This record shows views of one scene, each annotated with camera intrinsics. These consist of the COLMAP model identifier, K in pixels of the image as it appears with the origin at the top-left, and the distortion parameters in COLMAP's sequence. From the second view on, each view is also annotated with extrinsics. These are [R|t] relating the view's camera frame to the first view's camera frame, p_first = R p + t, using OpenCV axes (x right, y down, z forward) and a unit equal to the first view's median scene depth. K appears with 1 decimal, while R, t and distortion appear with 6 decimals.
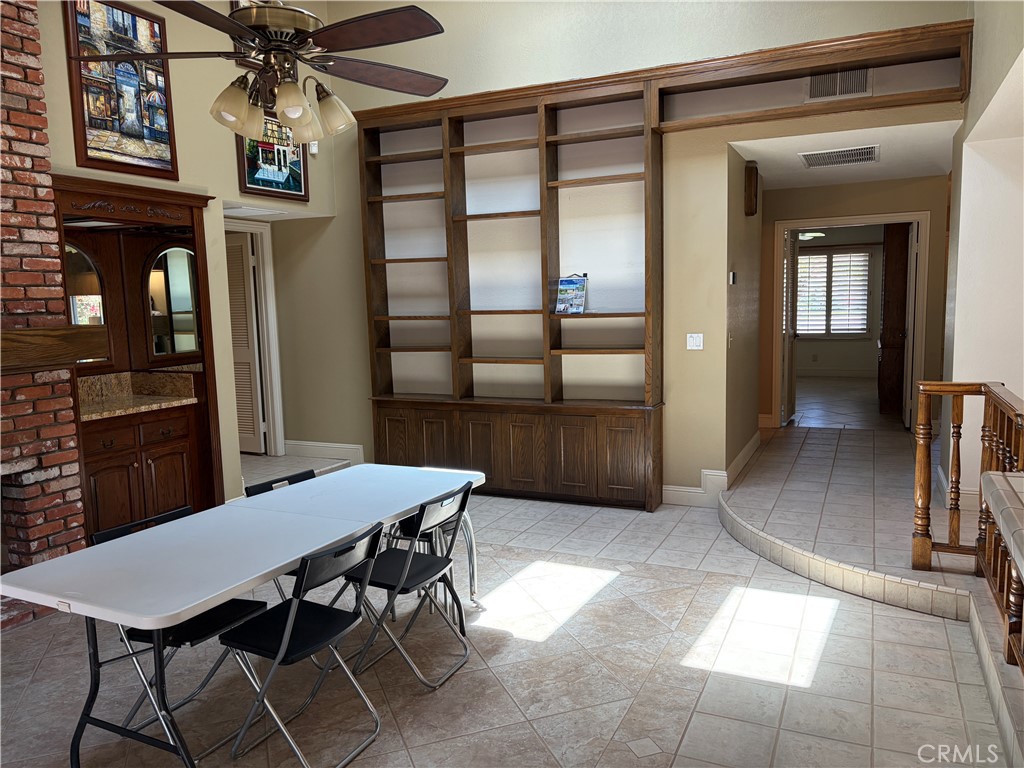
lens RADIAL K [[773.4, 0, 509.6], [0, 773.4, 389.5], [0, 0, 1]] dist [0.062261, -0.072052]
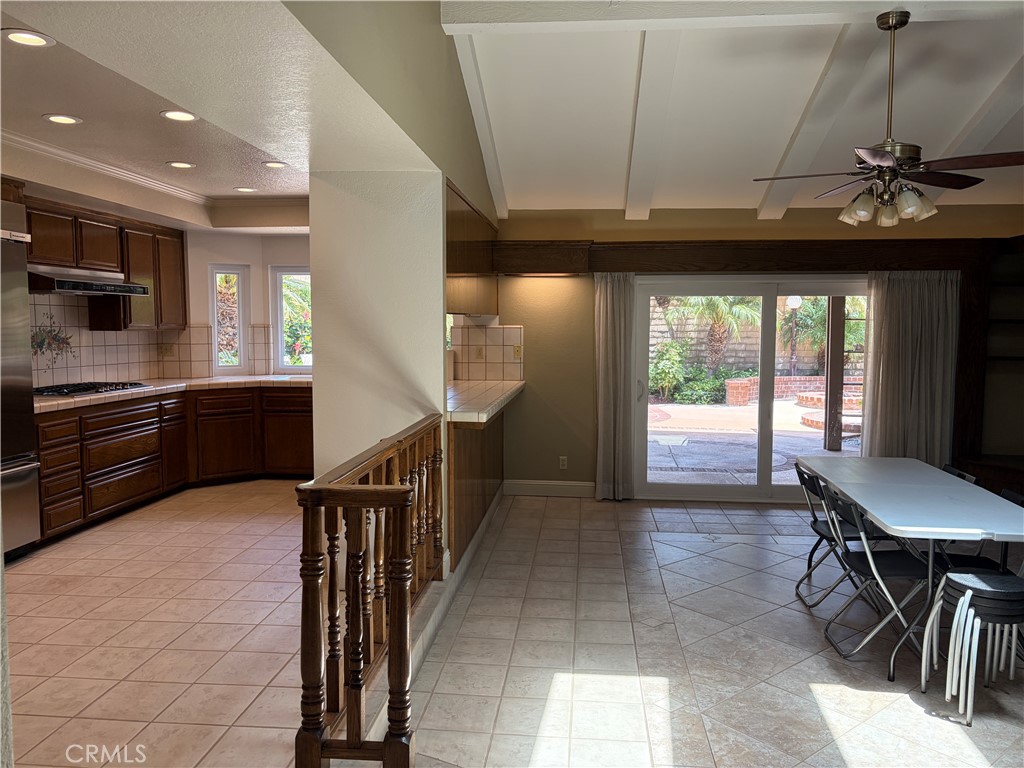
lens RADIAL K [[773.4, 0, 518.3], [0, 773.4, 384.8], [0, 0, 1]] dist [0.062261, -0.072052]
pose [[-0.942151, 0.046711, -0.331917, 0.557060], [-0.017521, 0.982025, 0.187936, -0.177638], [0.334730, 0.182880, -0.924398, 1.373297]]
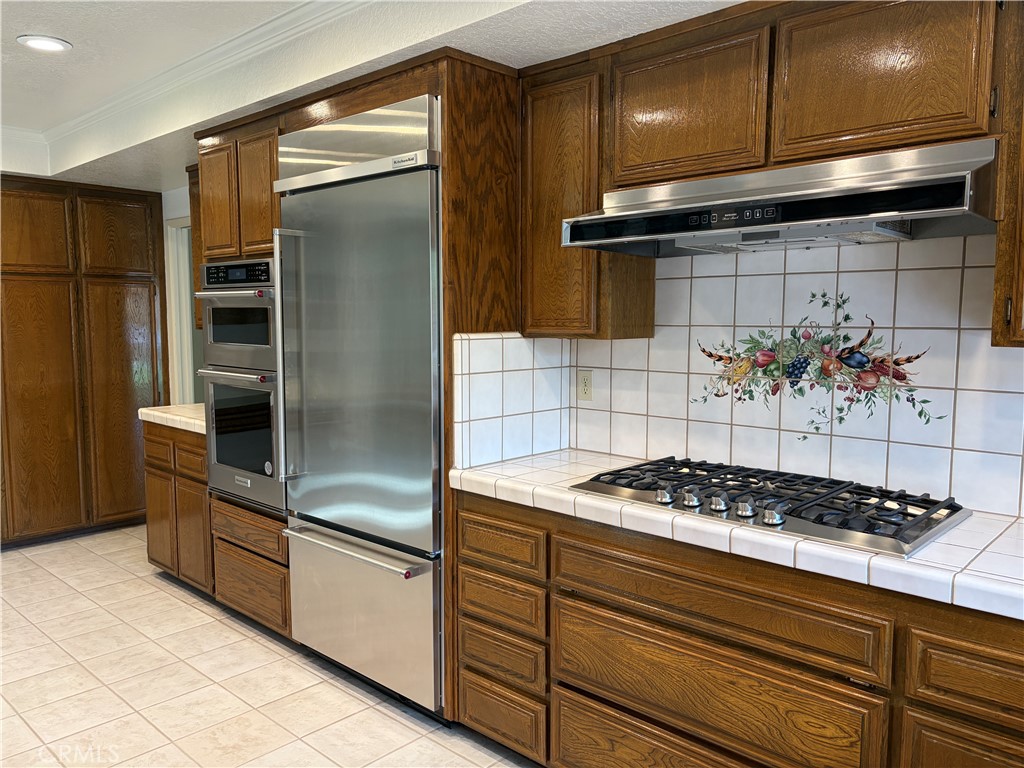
lens RADIAL K [[773.4, 0, 515.0], [0, 773.4, 396.3], [0, 0, 1]] dist [0.062261, -0.072052]
pose [[0.310061, -0.077057, 0.947589, 0.300503], [0.097987, 0.993992, 0.048768, -0.010746], [-0.945654, 0.077730, 0.315749, -0.107806]]
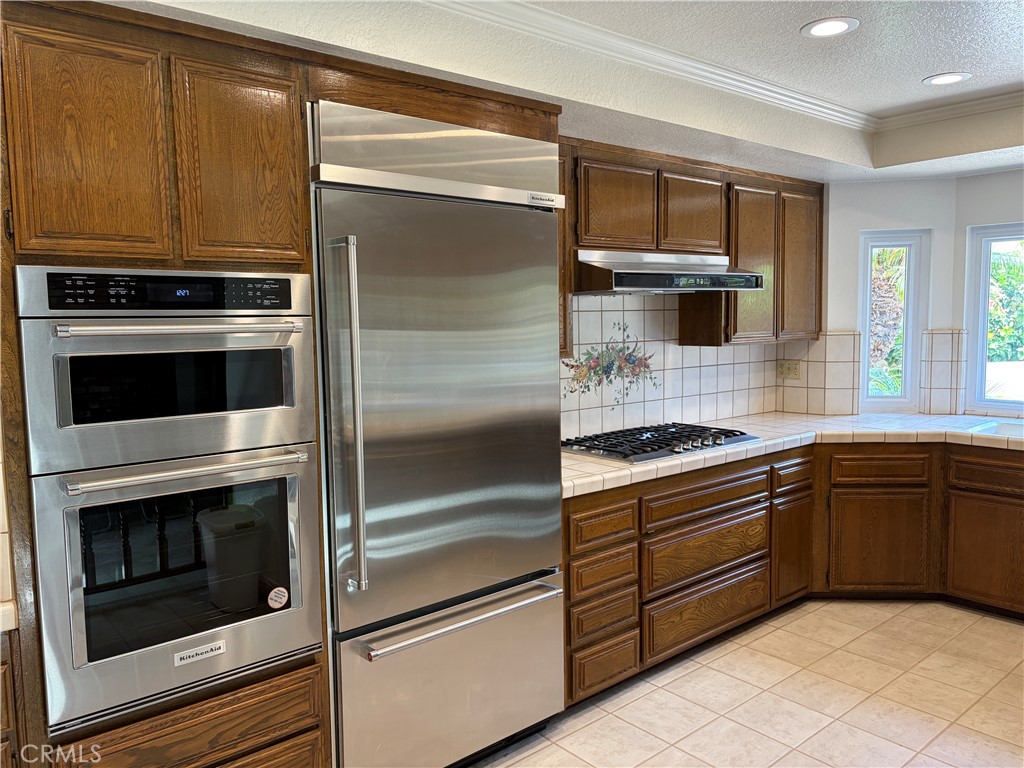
lens RADIAL K [[773.4, 0, 519.7], [0, 773.4, 387.1], [0, 0, 1]] dist [0.062261, -0.072052]
pose [[-0.910326, -0.000698, 0.413891, 0.599214], [0.082289, 0.979730, 0.182641, -0.132288], [-0.405629, 0.200321, -0.891816, 0.707081]]
